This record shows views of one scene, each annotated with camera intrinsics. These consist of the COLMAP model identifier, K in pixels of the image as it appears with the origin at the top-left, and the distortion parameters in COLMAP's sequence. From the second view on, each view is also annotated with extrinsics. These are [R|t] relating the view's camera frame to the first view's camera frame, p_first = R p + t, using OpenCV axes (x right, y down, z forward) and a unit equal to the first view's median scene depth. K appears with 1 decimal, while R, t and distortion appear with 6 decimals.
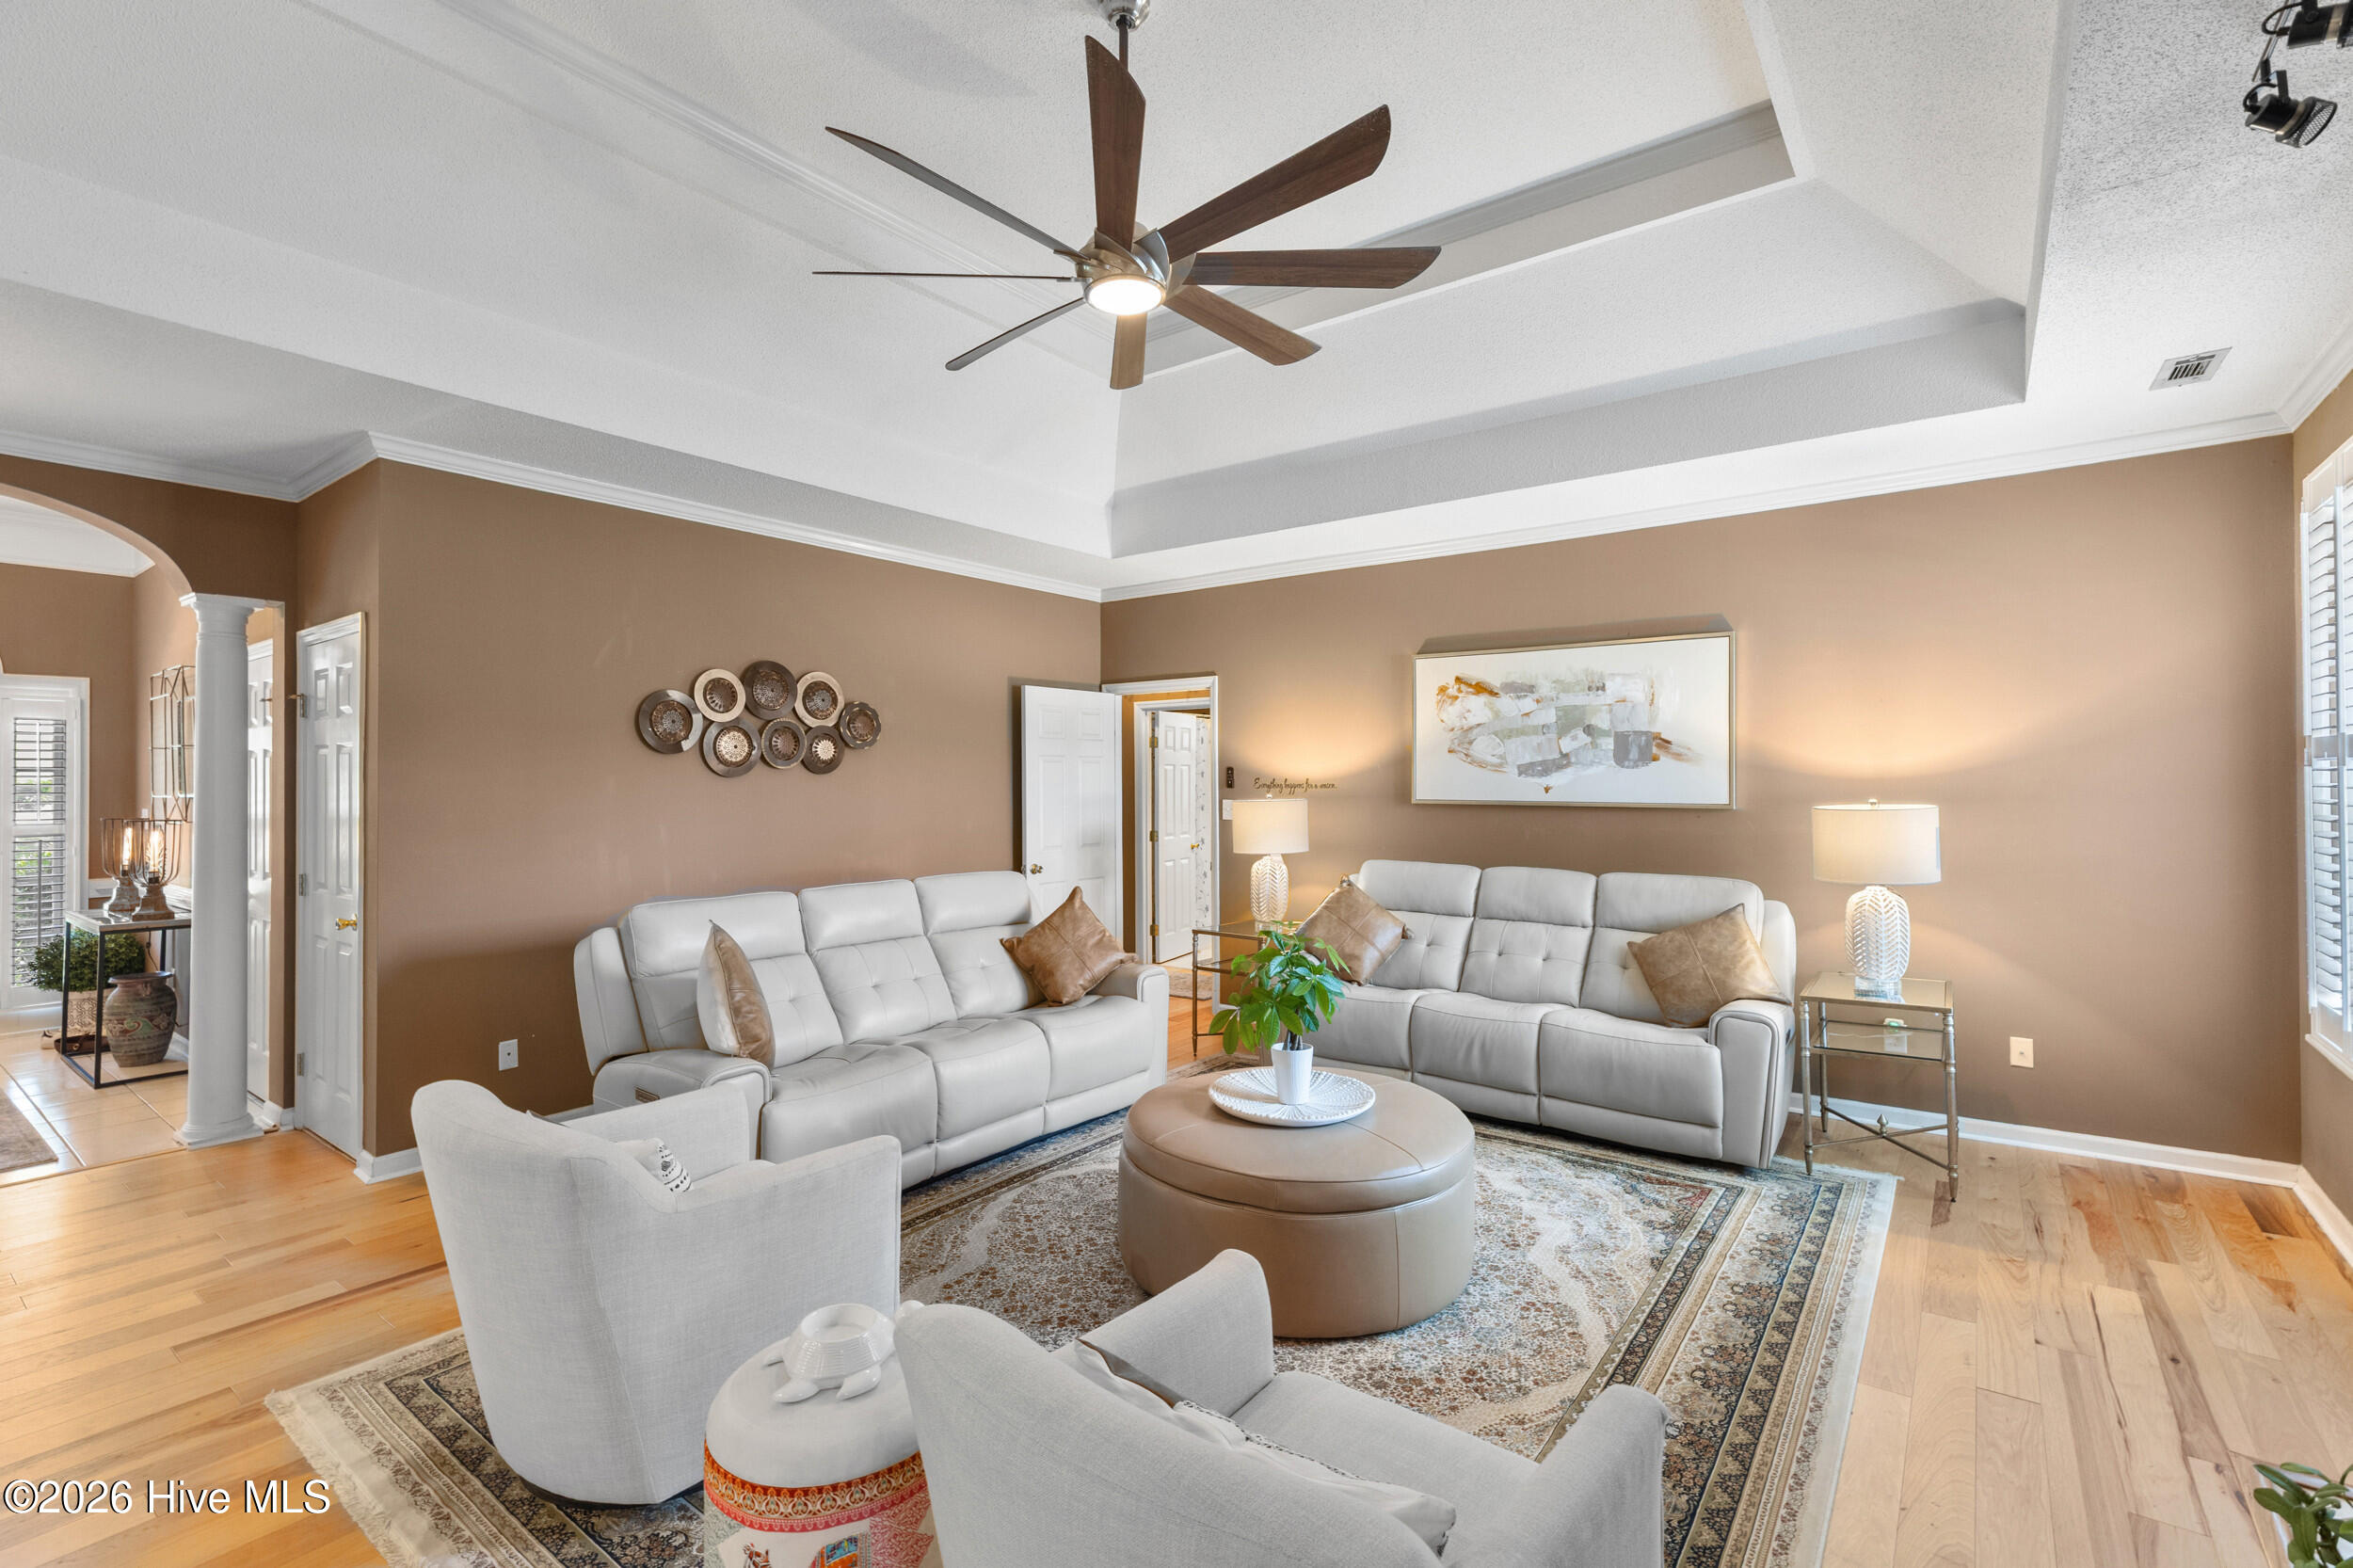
lens RADIAL K [[1052.1, 0, 1176.2], [0, 1052.1, 776.1], [0, 0, 1]] dist [0.003478, 0.000859]
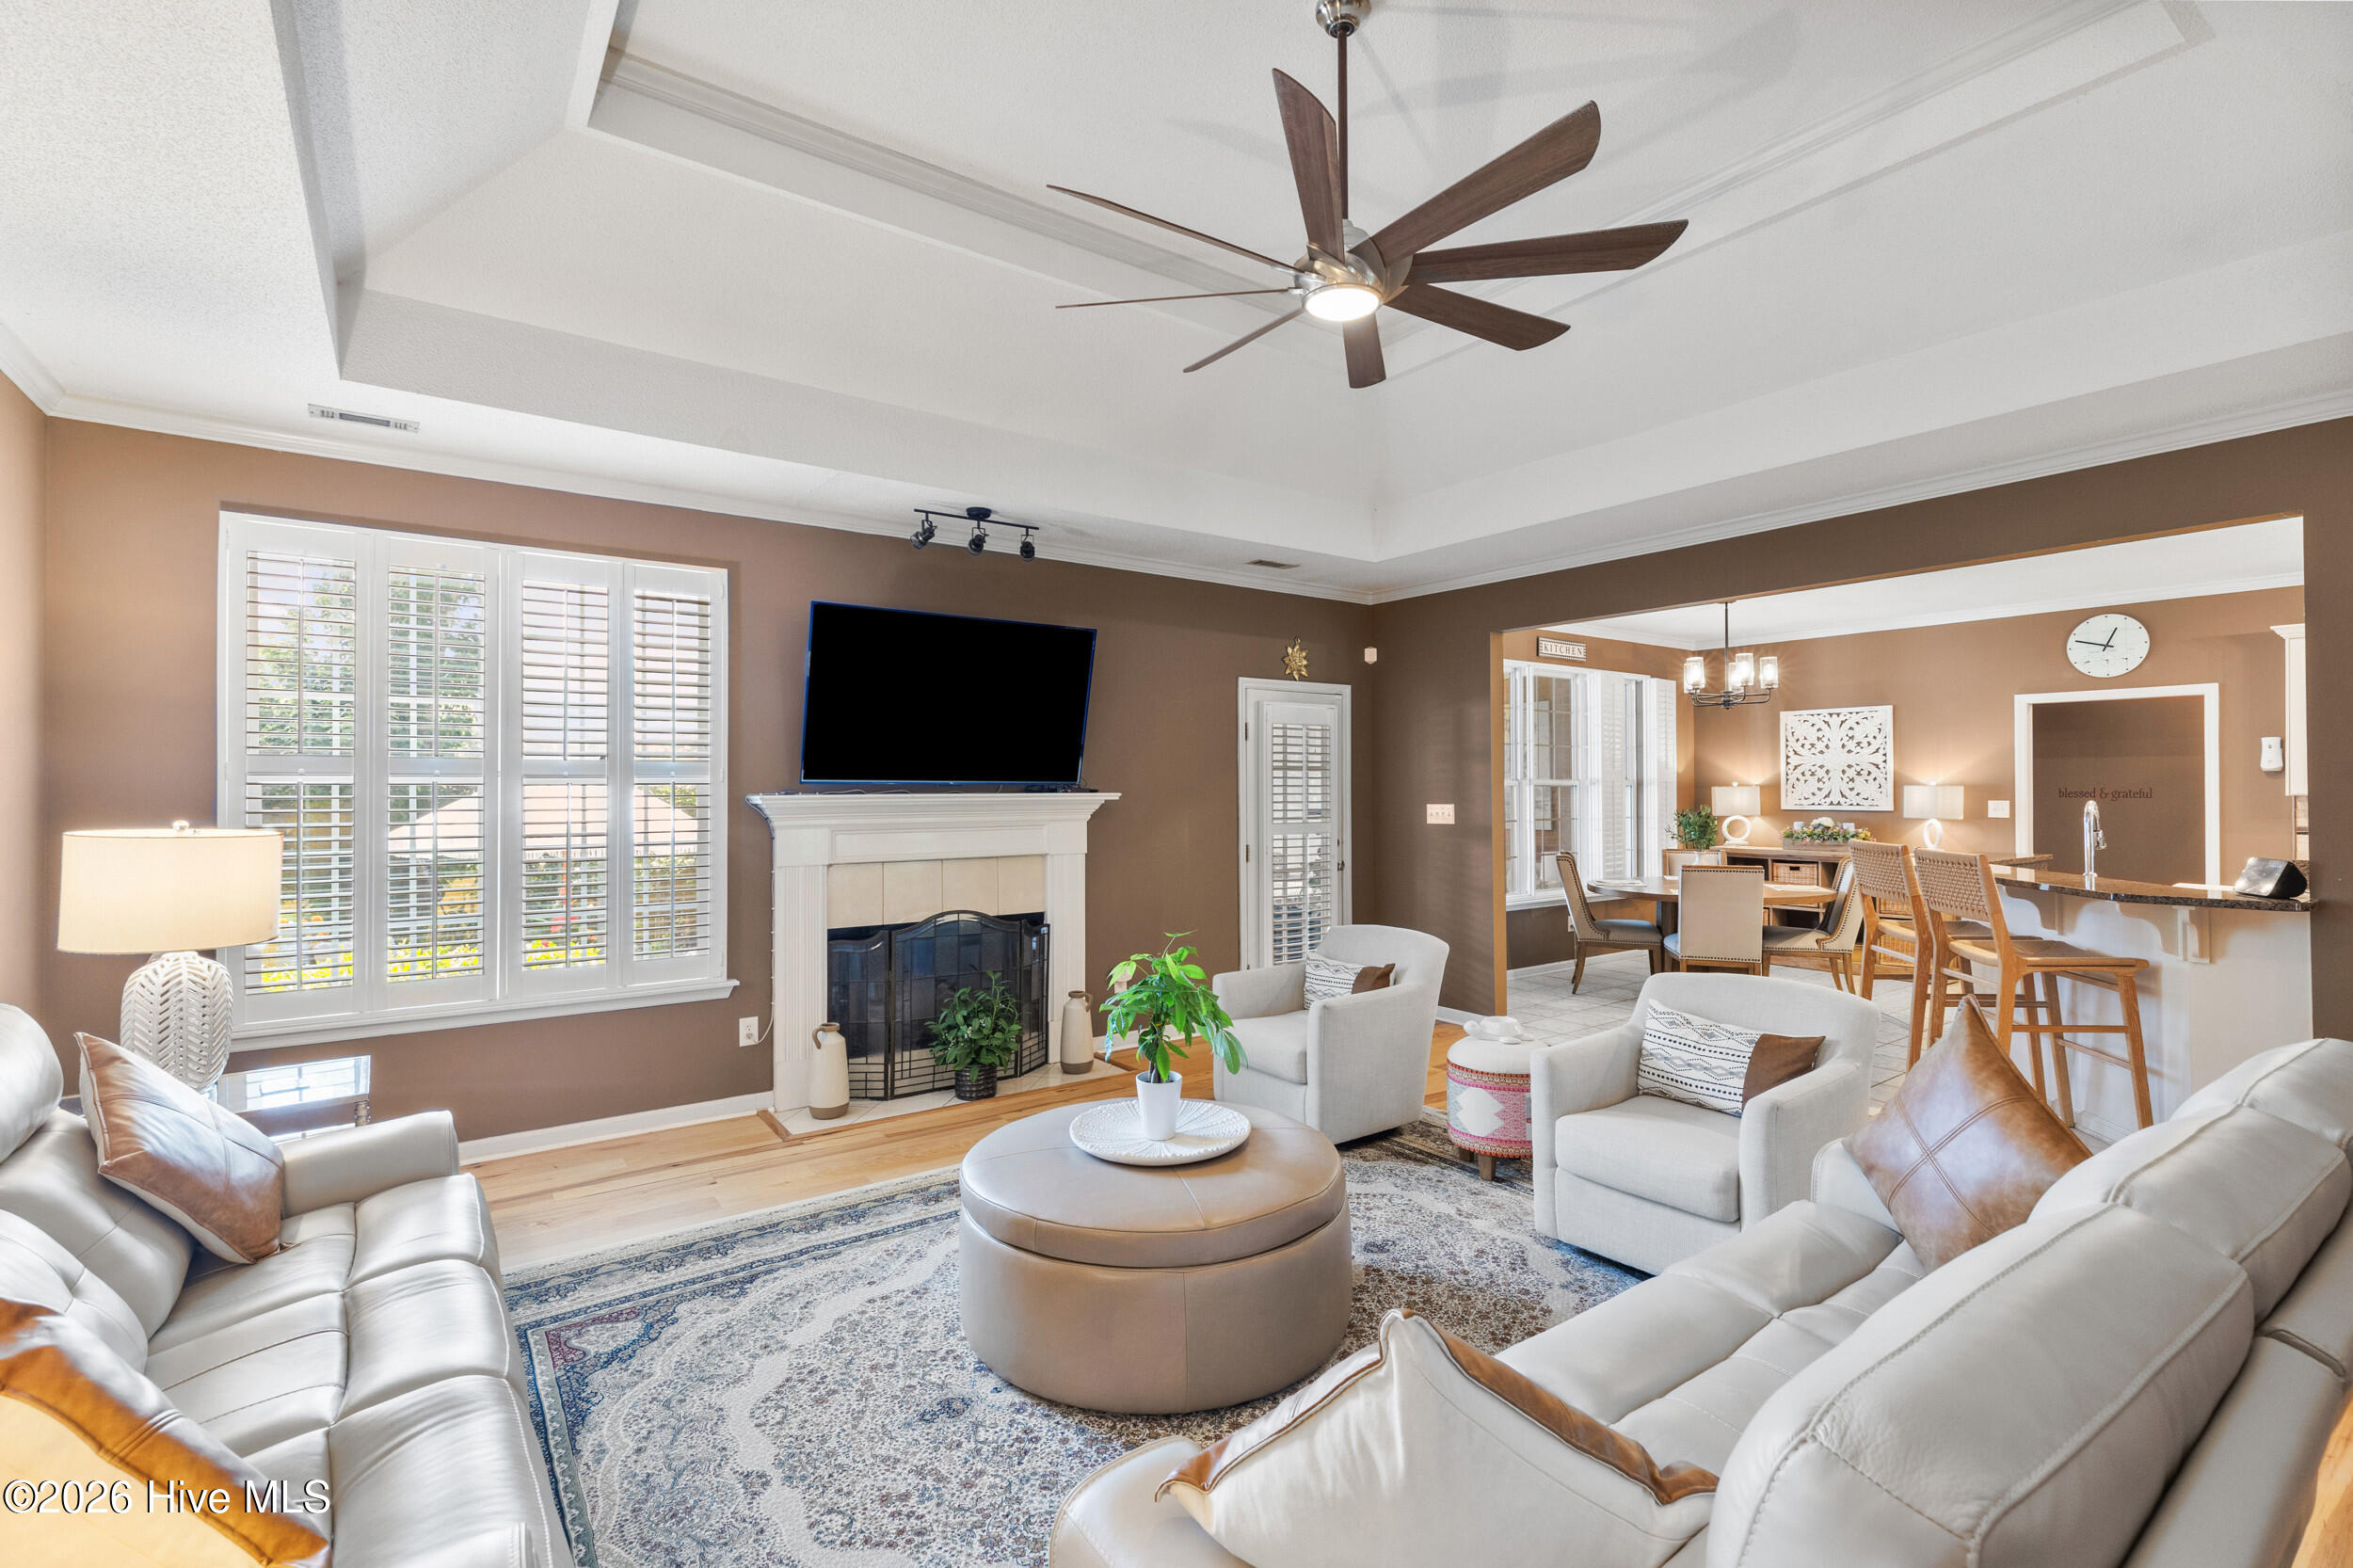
lens RADIAL K [[1052.1, 0, 1176.2], [0, 1052.1, 776.1], [0, 0, 1]] dist [0.003478, 0.000859]
pose [[-0.956346, 0.010079, 0.292062, -0.106893], [0.005875, 0.999866, -0.015269, 0.005475], [-0.292177, -0.012887, -0.956277, 1.144447]]
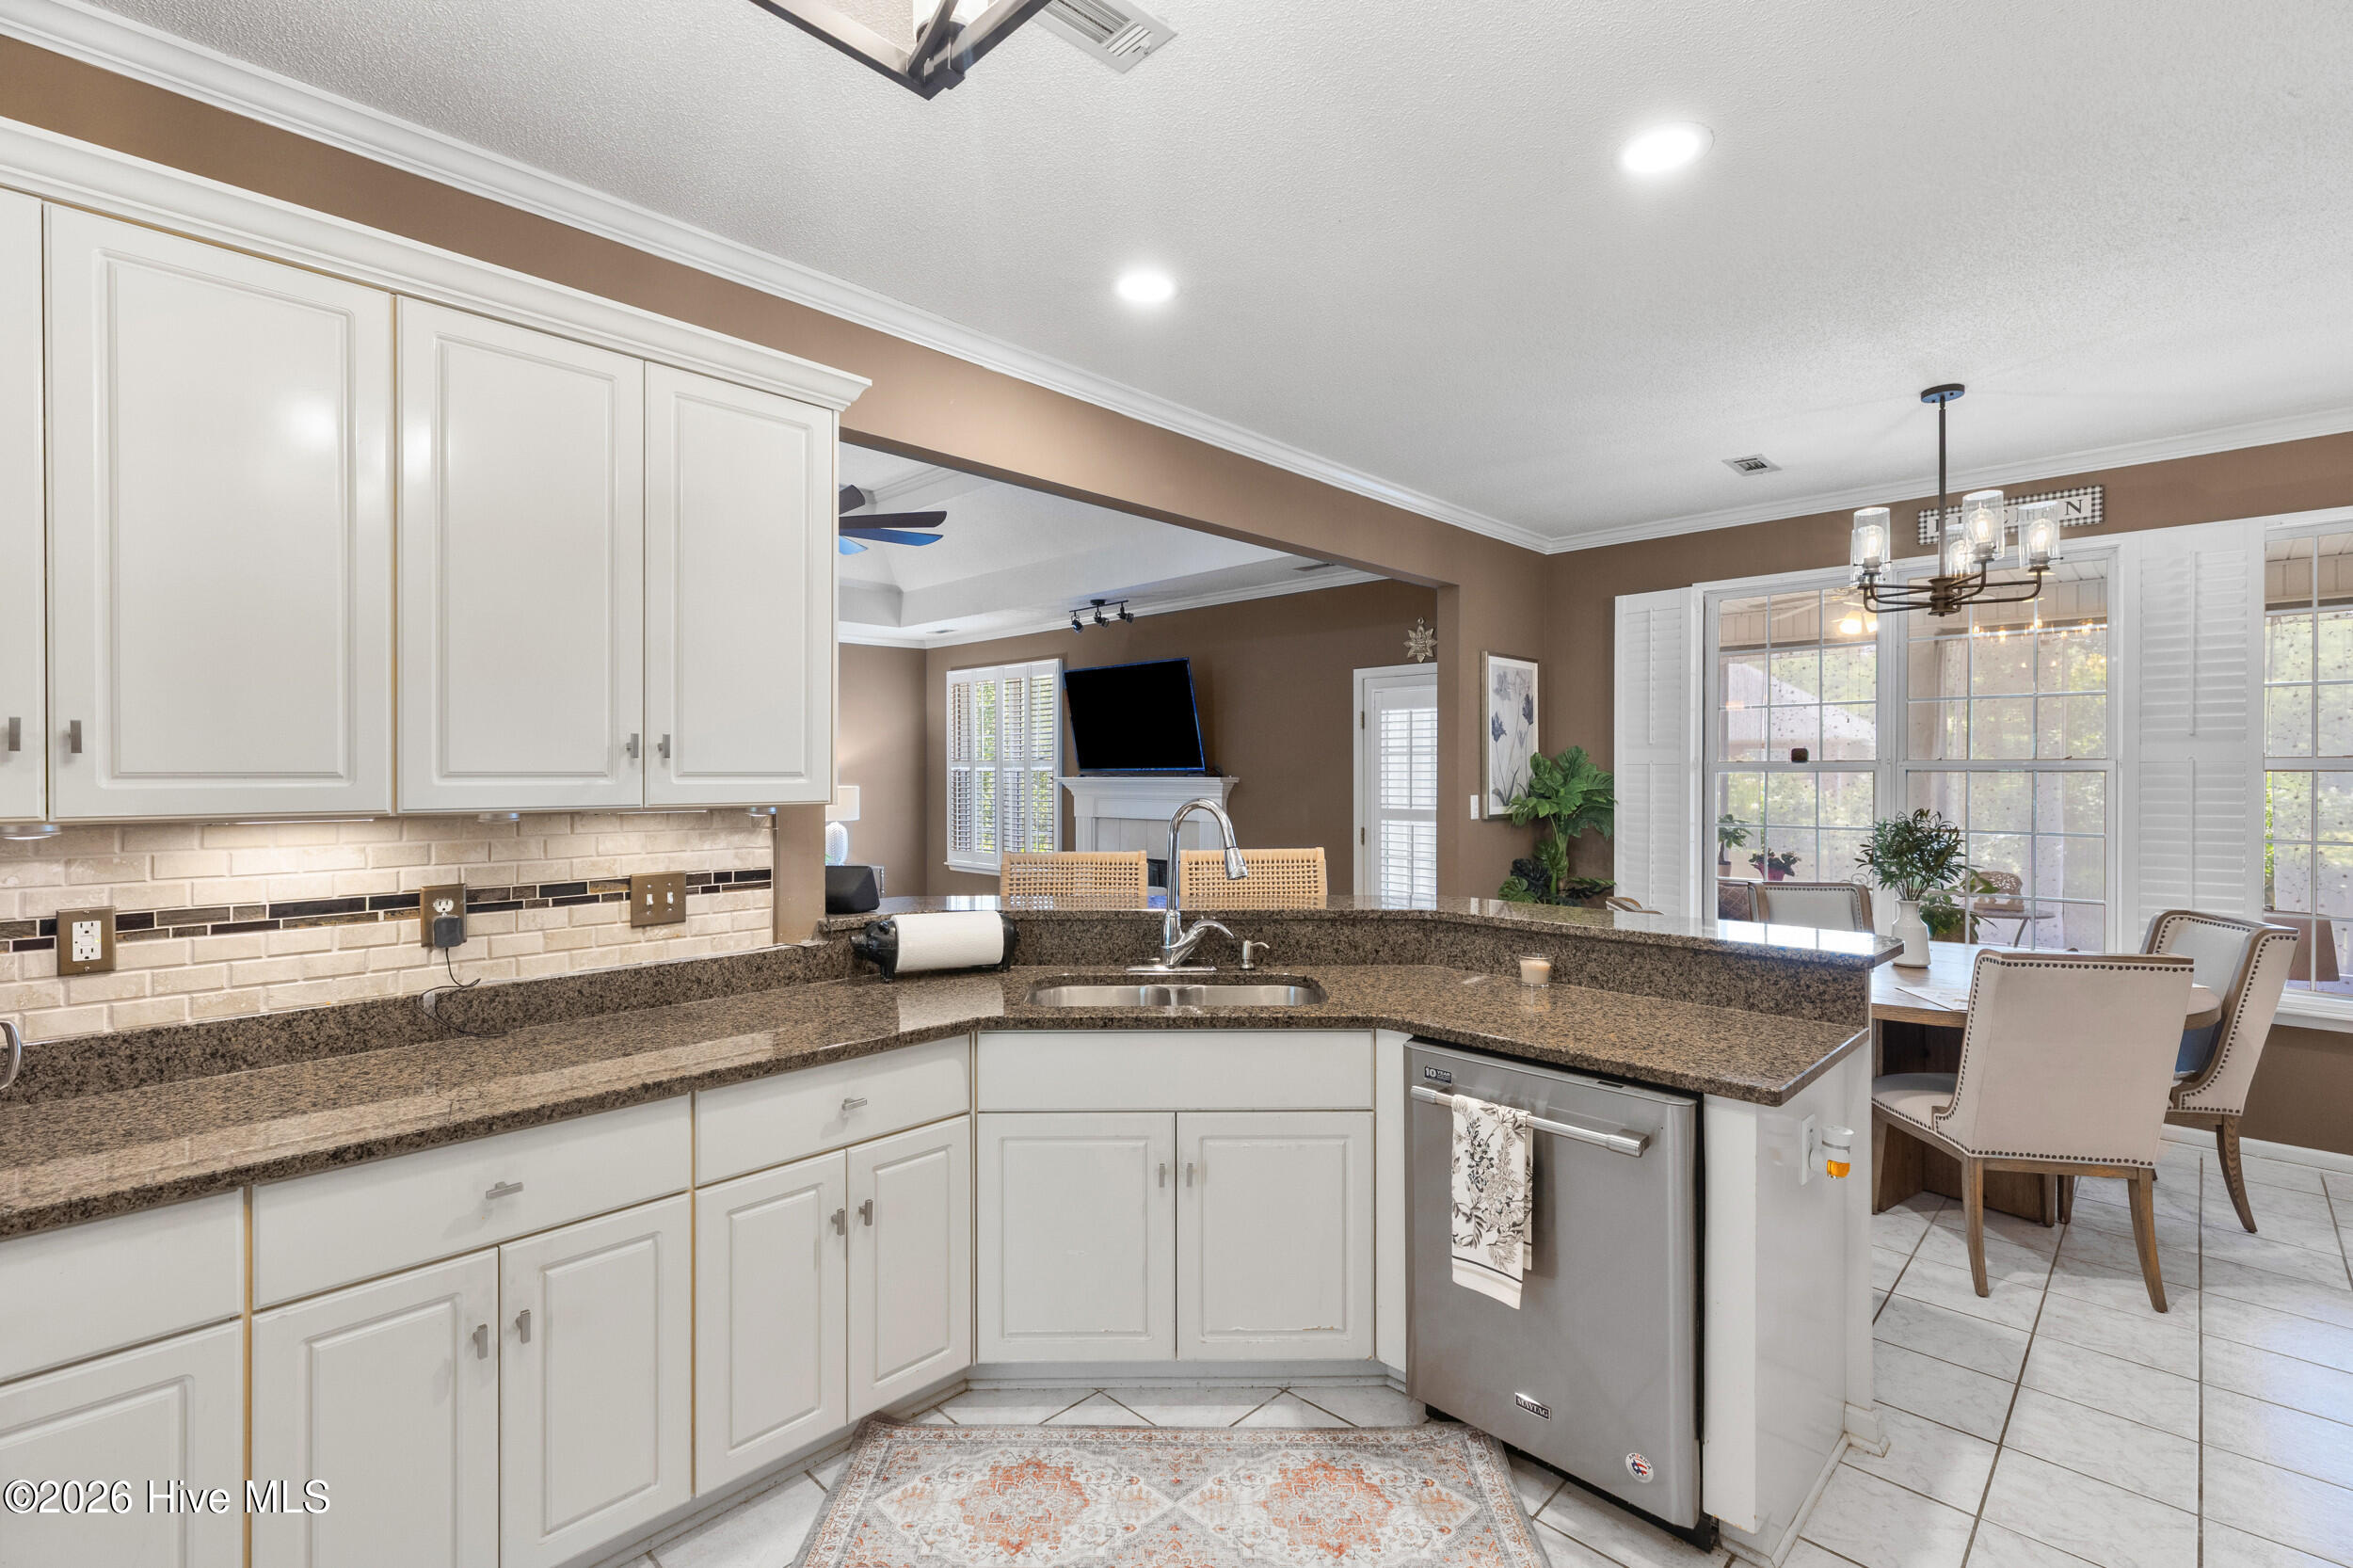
lens RADIAL K [[1048.6, 0, 1173.3], [0, 1048.6, 769.4], [0, 0, 1]] dist [0.003835, 0.000127]
pose [[0.124781, 0.007750, 0.992154, -1.136760], [-0.002676, 0.999968, -0.007474, 0.006237], [-0.992181, -0.001723, 0.124798, 0.011905]]
